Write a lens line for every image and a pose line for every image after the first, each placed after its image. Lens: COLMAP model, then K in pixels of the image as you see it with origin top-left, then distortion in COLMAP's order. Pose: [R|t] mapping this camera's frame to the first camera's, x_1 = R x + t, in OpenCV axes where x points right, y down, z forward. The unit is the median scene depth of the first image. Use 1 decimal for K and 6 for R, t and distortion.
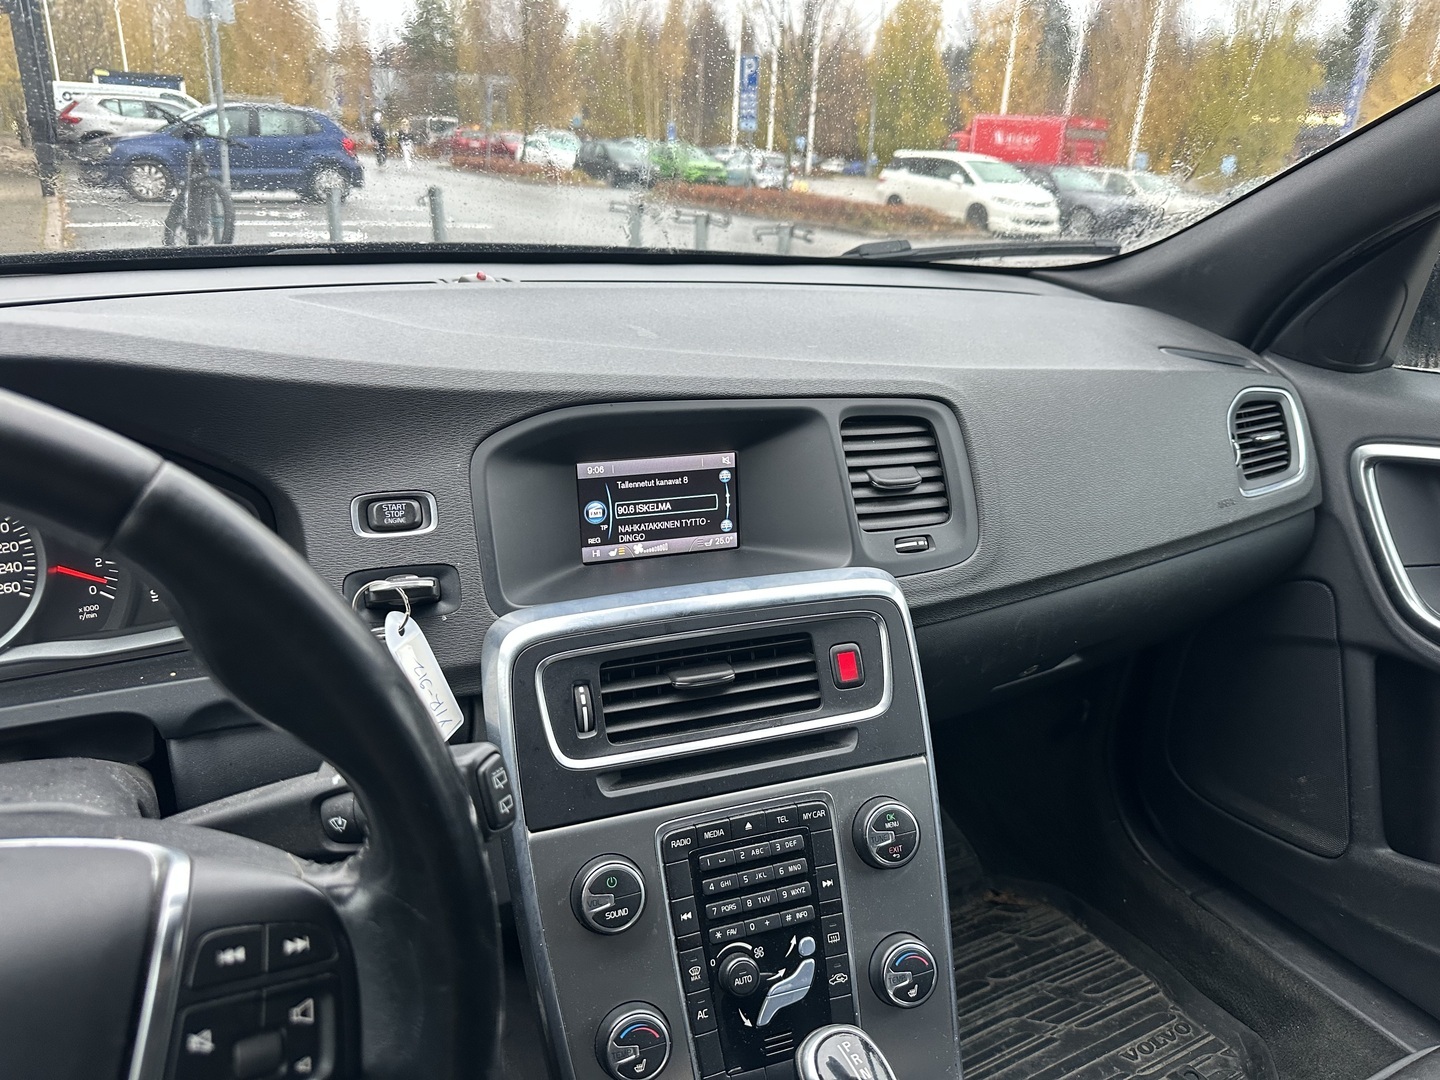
lens RADIAL K [[1058.0, 0, 720.0], [0, 1058.0, 540.0], [0, 0, 1]] dist [0.066948, -0.133195]
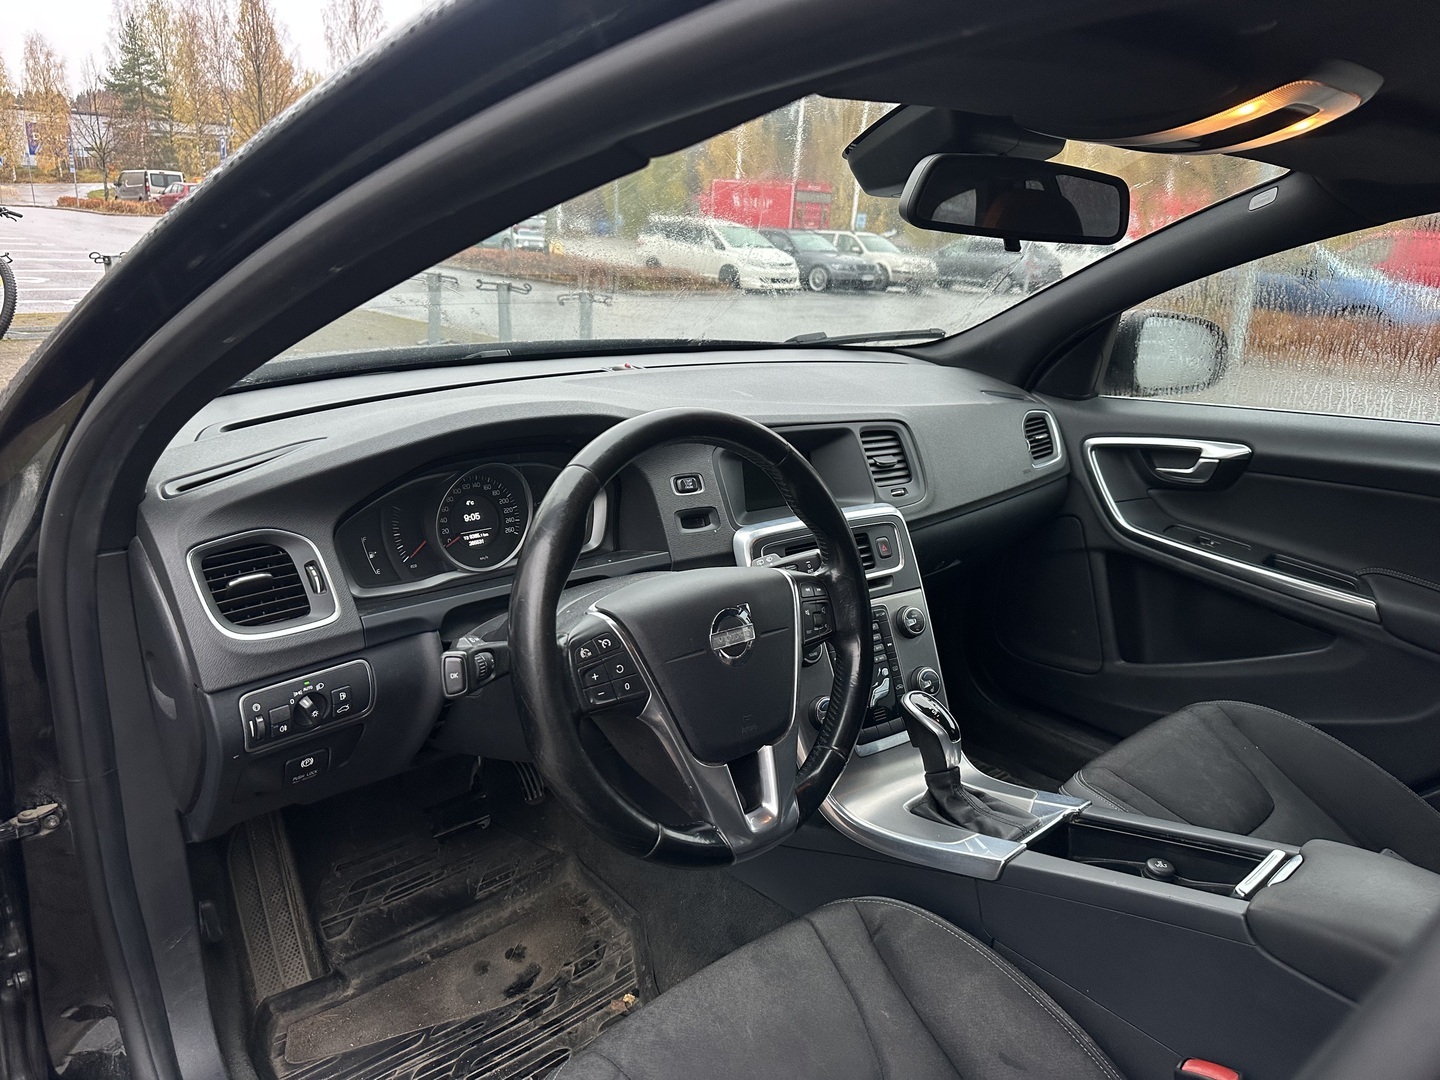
lens RADIAL K [[1058.0, 0, 720.0], [0, 1058.0, 540.0], [0, 0, 1]] dist [0.066948, -0.133195]
pose [[0.972638, -0.069671, 0.221632, -0.444276], [0.080219, 0.996016, -0.038939, 0.107154], [-0.218036, 0.055653, 0.974353, -0.658399]]
